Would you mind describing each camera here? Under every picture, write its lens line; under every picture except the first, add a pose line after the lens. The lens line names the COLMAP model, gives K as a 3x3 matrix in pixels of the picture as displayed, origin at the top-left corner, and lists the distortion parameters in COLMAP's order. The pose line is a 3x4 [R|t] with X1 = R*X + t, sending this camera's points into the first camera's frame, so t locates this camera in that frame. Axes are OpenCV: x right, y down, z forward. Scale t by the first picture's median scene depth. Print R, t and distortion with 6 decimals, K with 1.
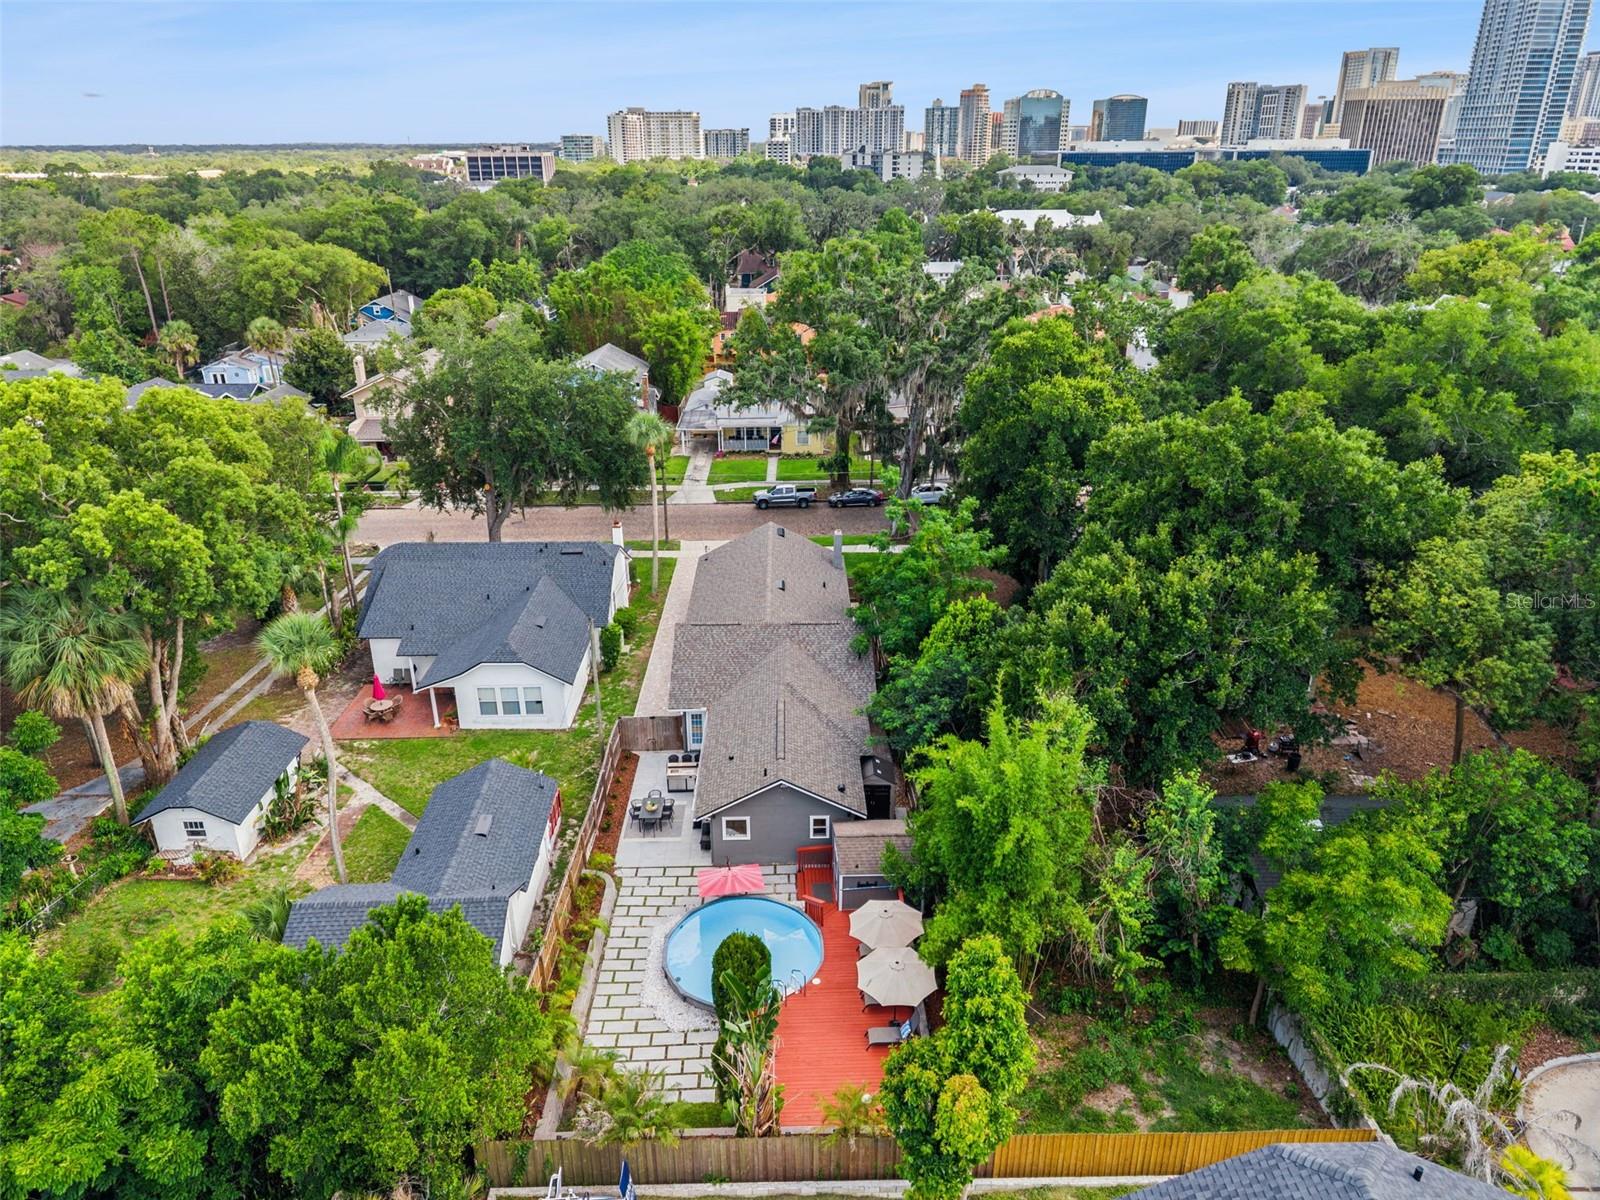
lens RADIAL K [[1067.1, 0, 809.5], [0, 1067.1, 597.6], [0, 0, 1]] dist [0.032345, -0.022986]
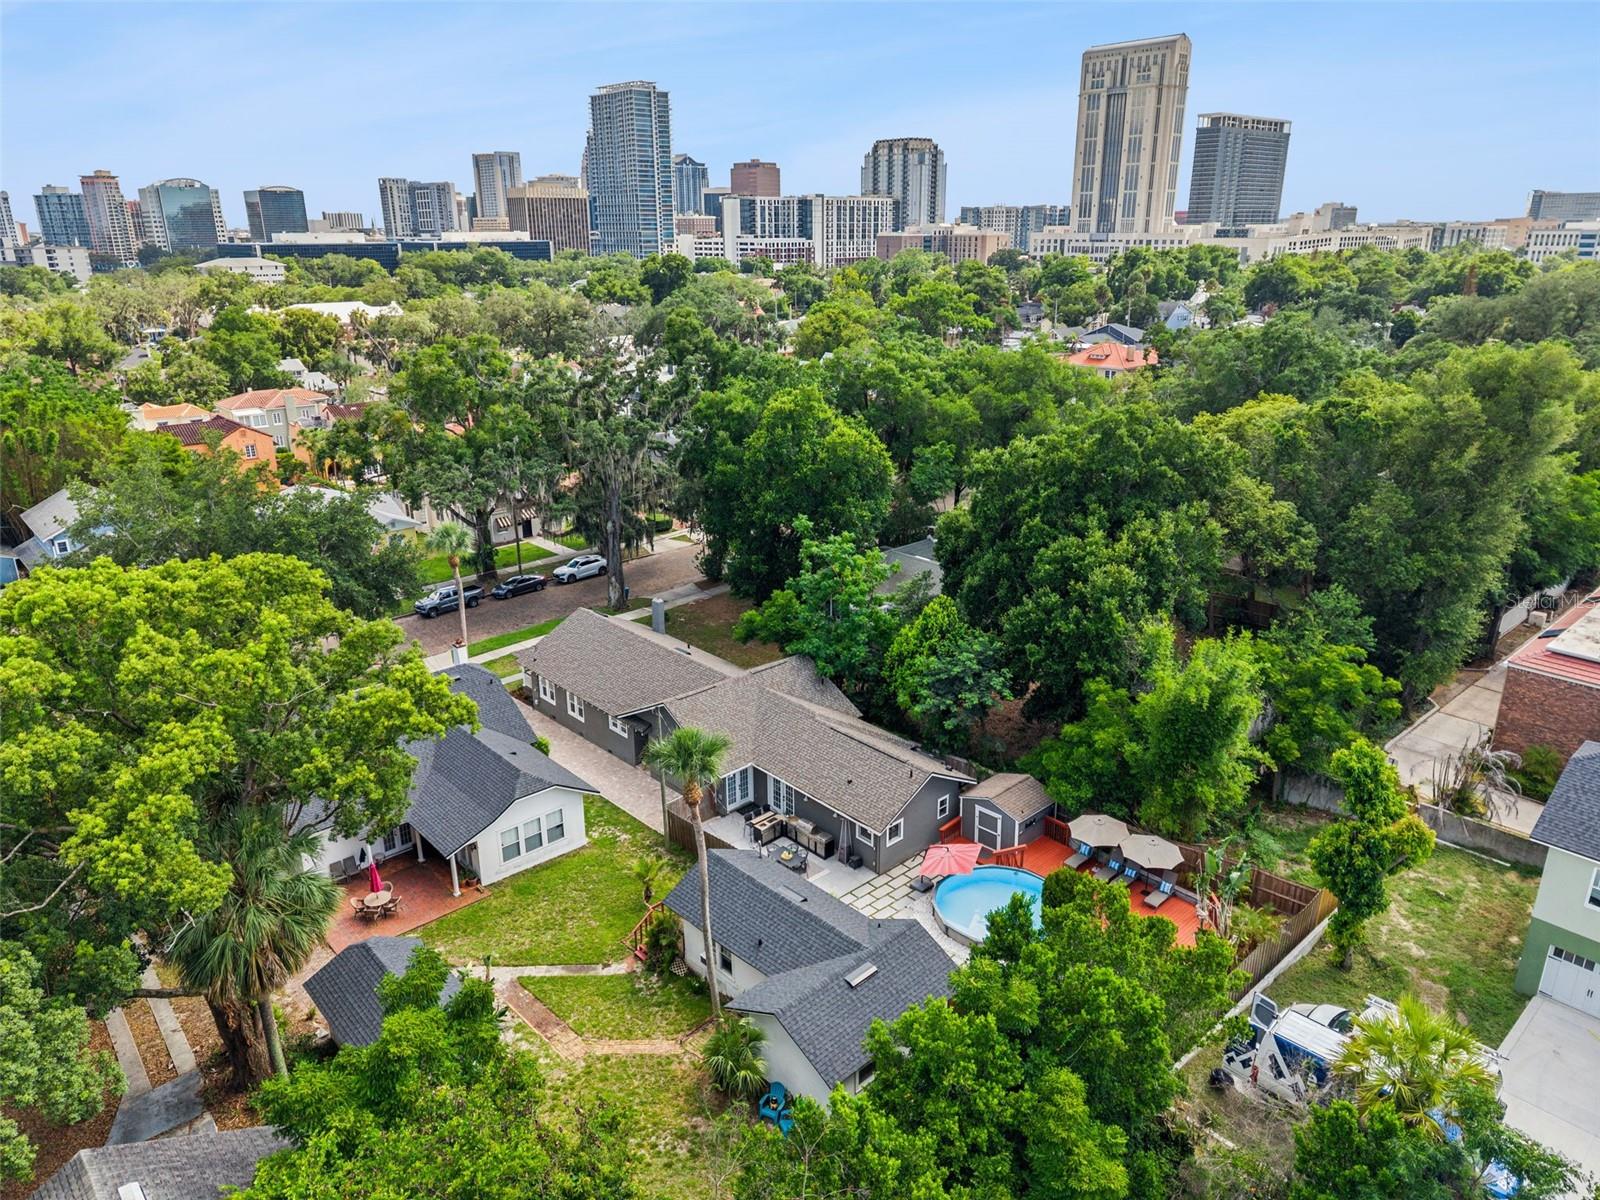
lens RADIAL K [[1059.4, 0, 794.1], [0, 1059.4, 604.6], [0, 0, 1]] dist [0.030199, -0.025788]
pose [[0.753959, -0.222408, 0.618126, -0.629420], [0.262147, 0.964641, 0.027333, -0.061280], [-0.602349, 0.141432, 0.785604, 0.113412]]
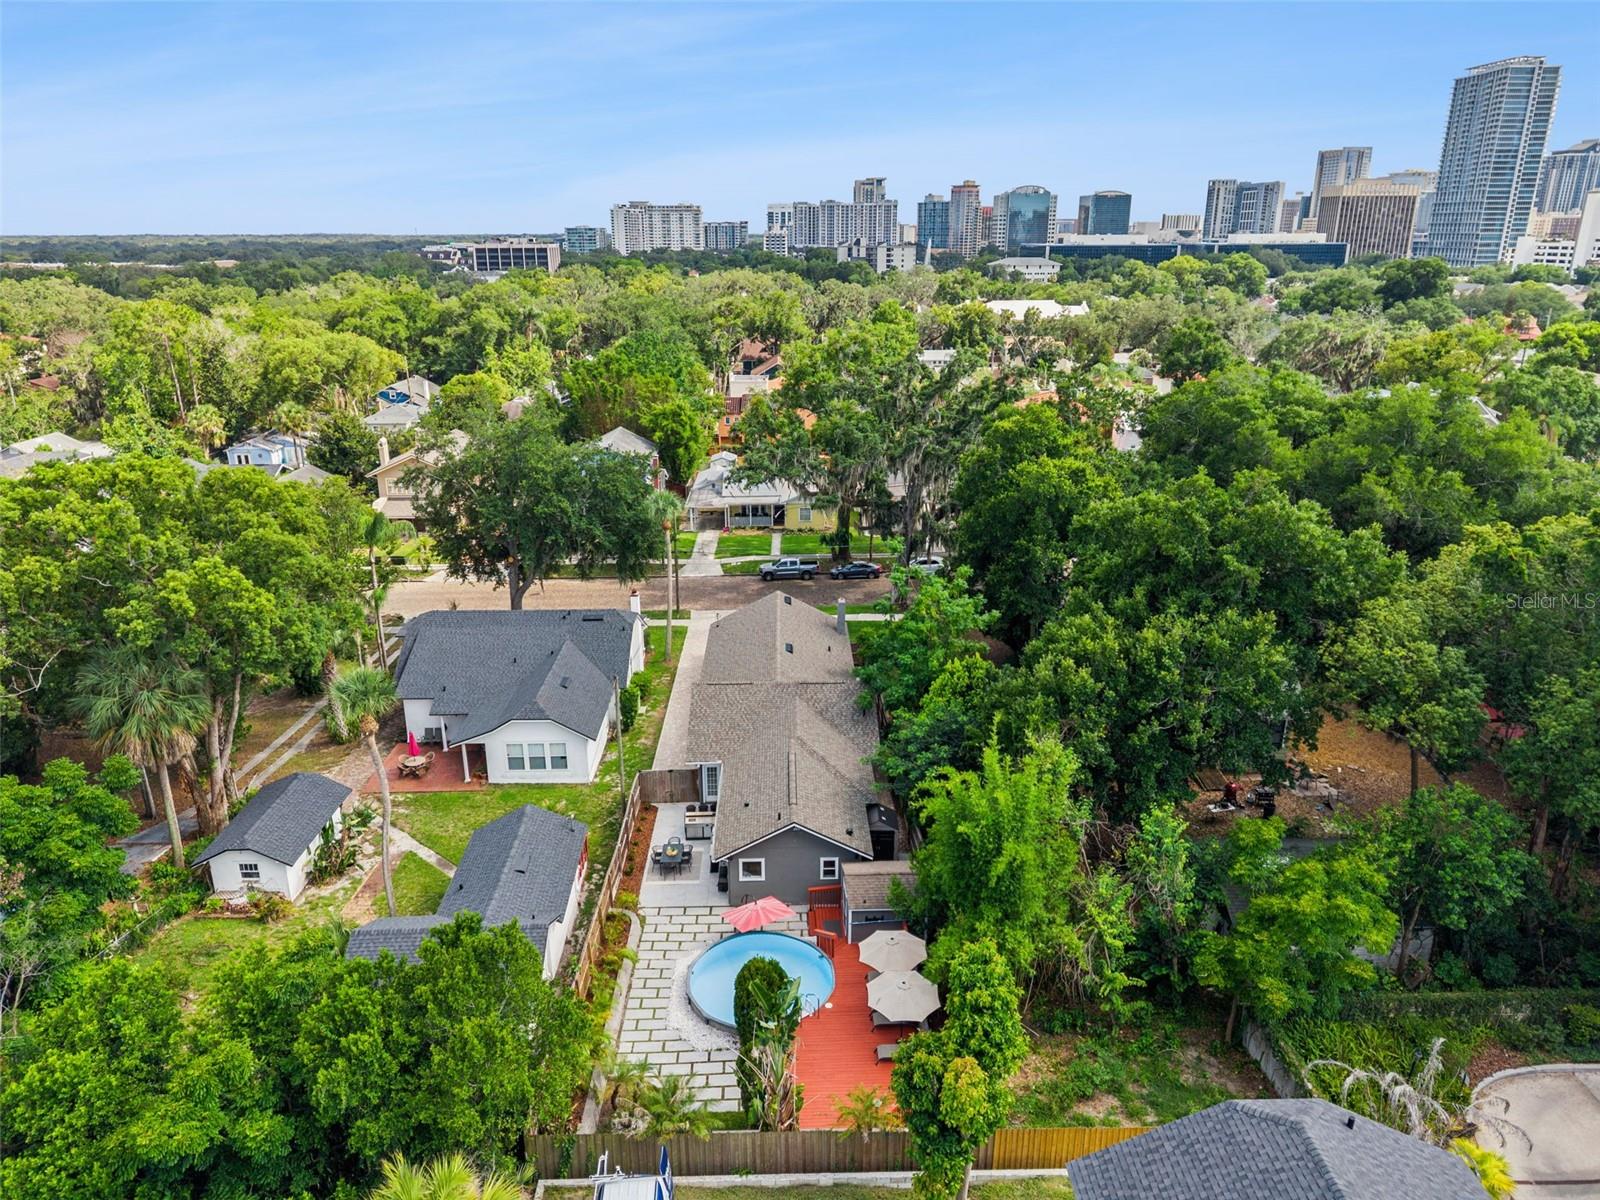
lens RADIAL K [[1067.1, 0, 809.5], [0, 1067.1, 597.6], [0, 0, 1]] dist [0.032345, -0.022986]
pose [[0.999992, 0.000069, 0.003939, -0.011665], [0.000223, 0.997257, -0.074013, 0.017417], [-0.003933, 0.074013, 0.997250, -0.077057]]
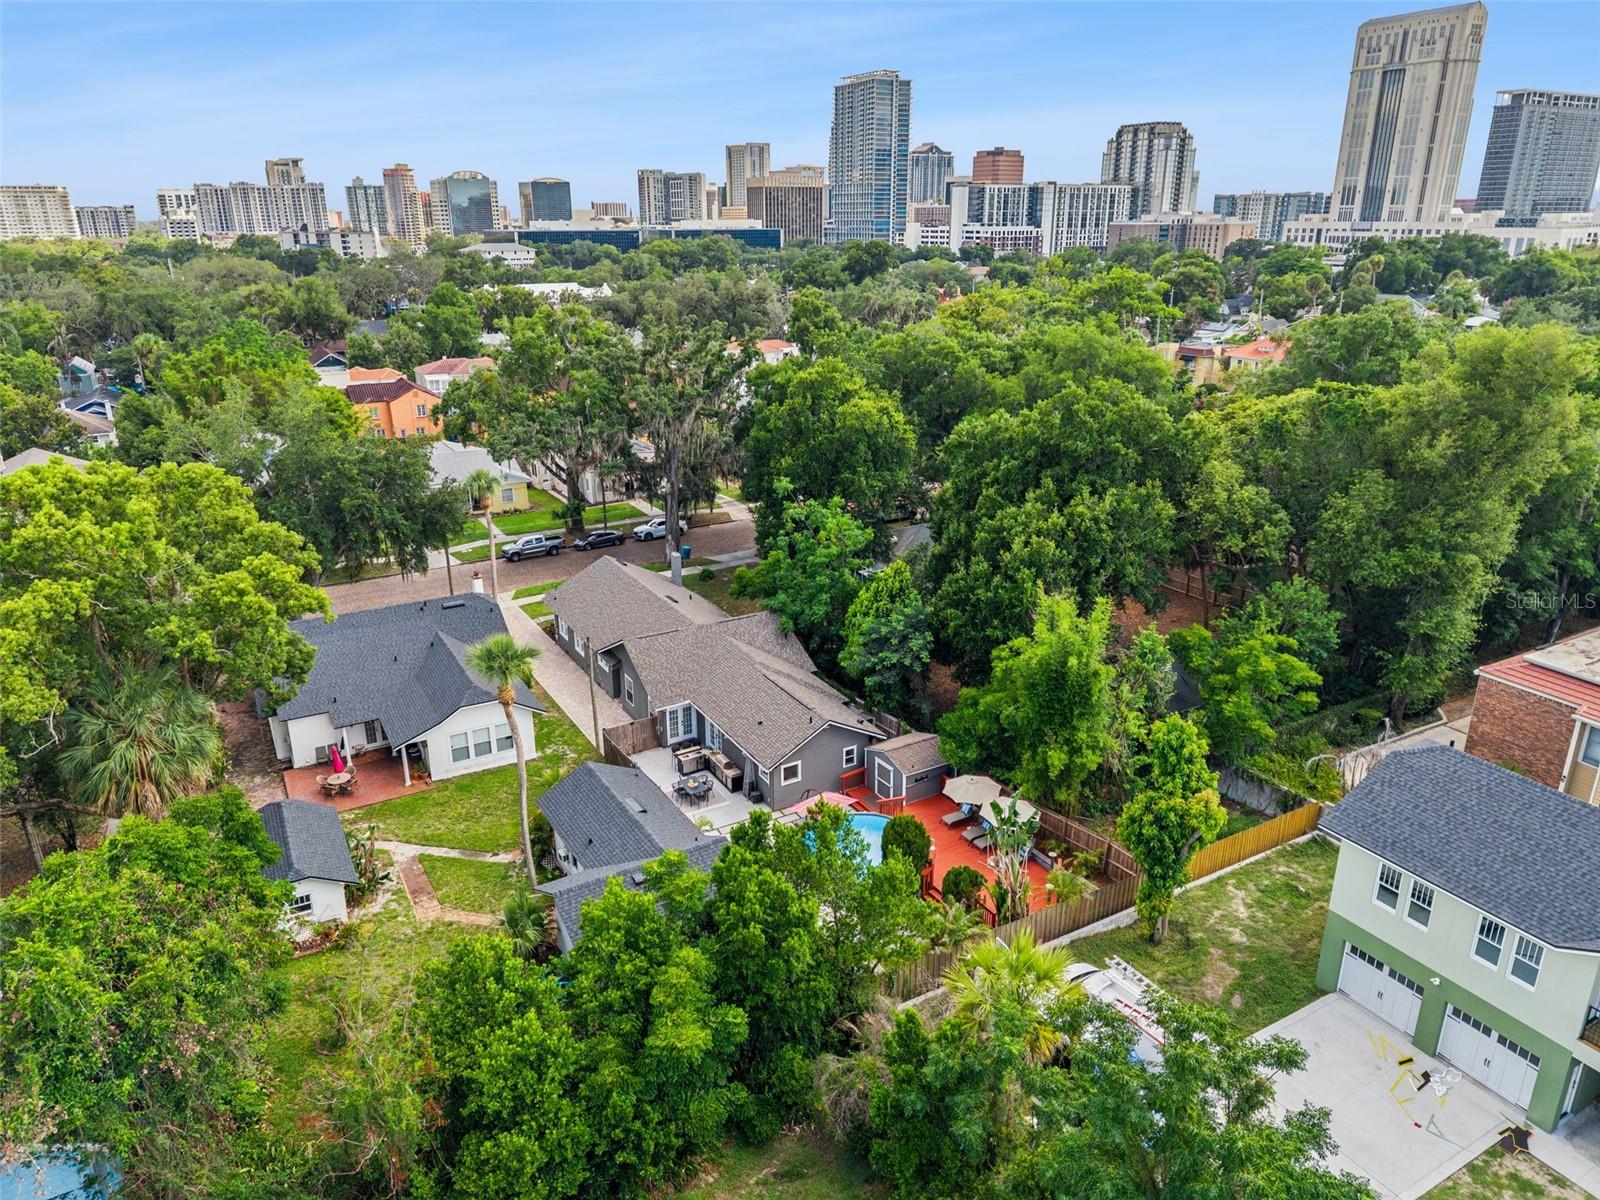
lens RADIAL K [[1061.0, 0, 800.0], [0, 1061.0, 600.0], [0, 0, 1]] dist [0.029317, -0.020987]
pose [[0.878636, -0.162138, 0.449121, -0.447673], [0.188869, 0.981887, -0.015020, 0.034908], [-0.438551, 0.098022, 0.893345, -0.072184]]
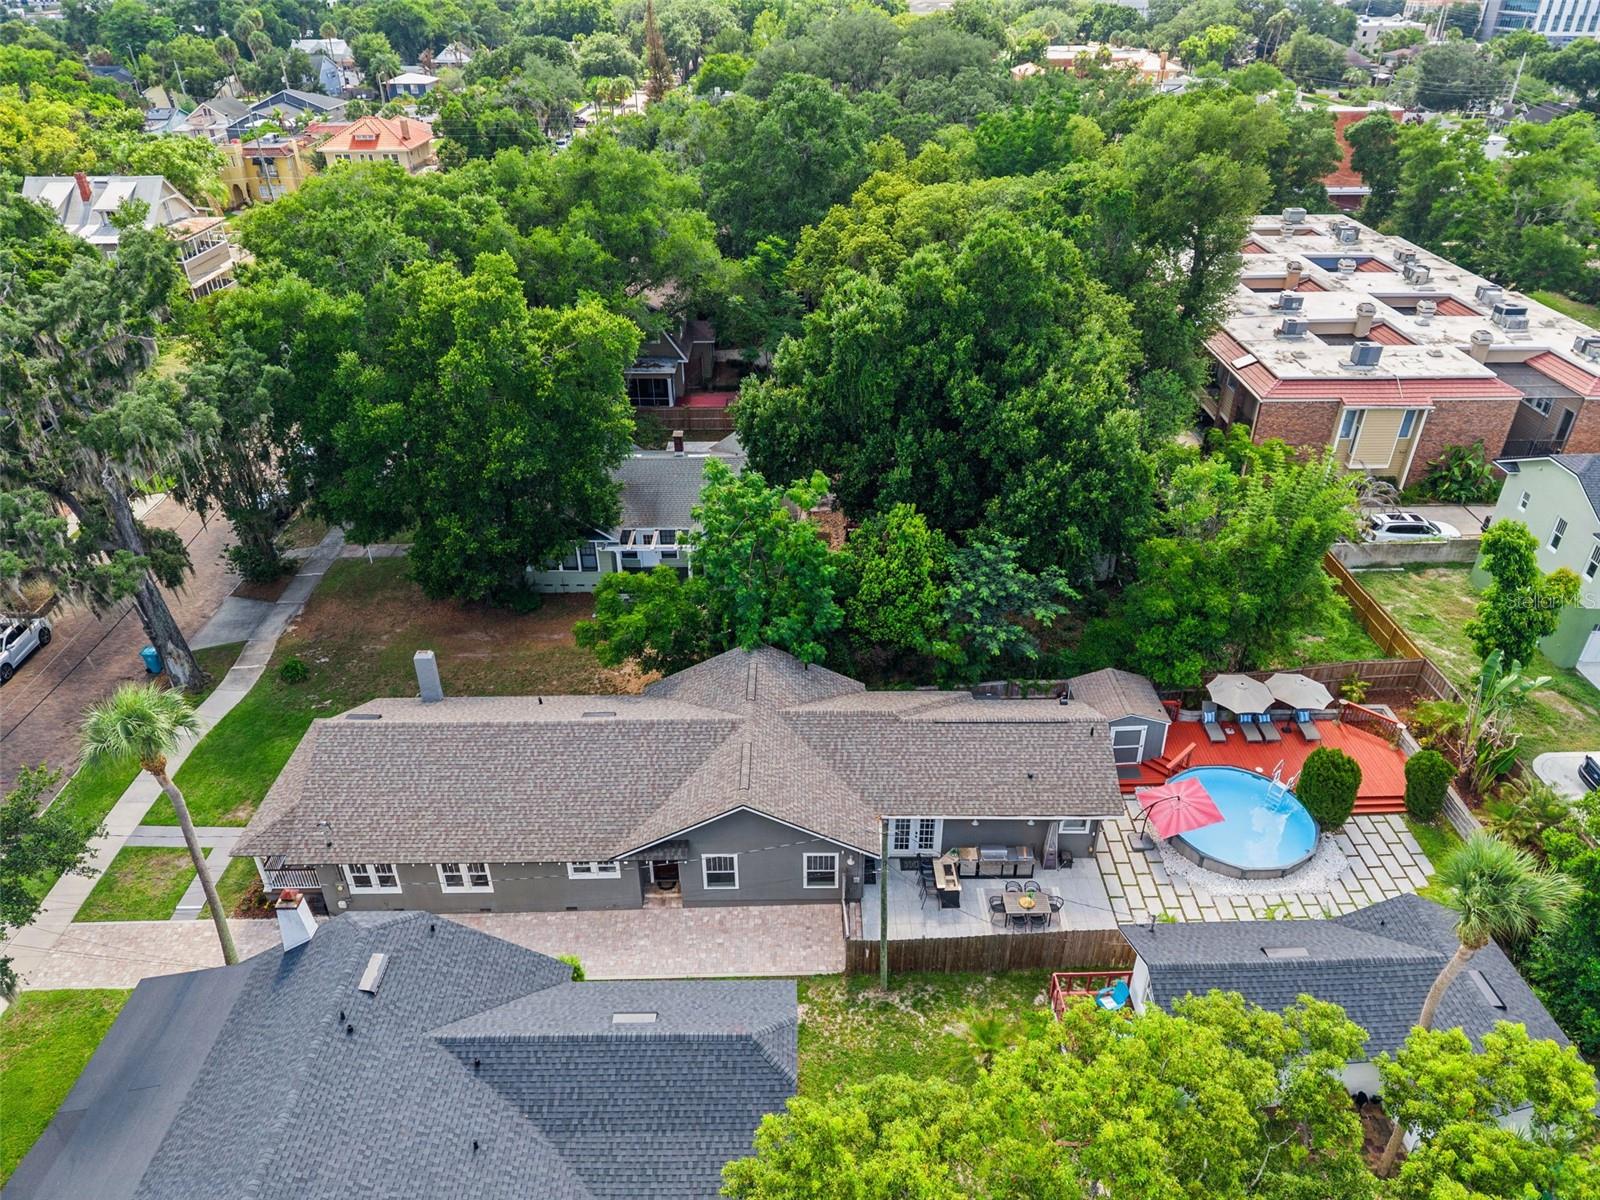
lens RADIAL K [[1061.0, 0, 800.0], [0, 1061.0, 600.0], [0, 0, 1]] dist [0.029317, -0.020987]
pose [[0.005732, -0.516485, 0.856277, -0.613710], [0.388308, 0.790245, 0.474057, -0.366470], [-0.921512, 0.329782, 0.205085, 0.779072]]
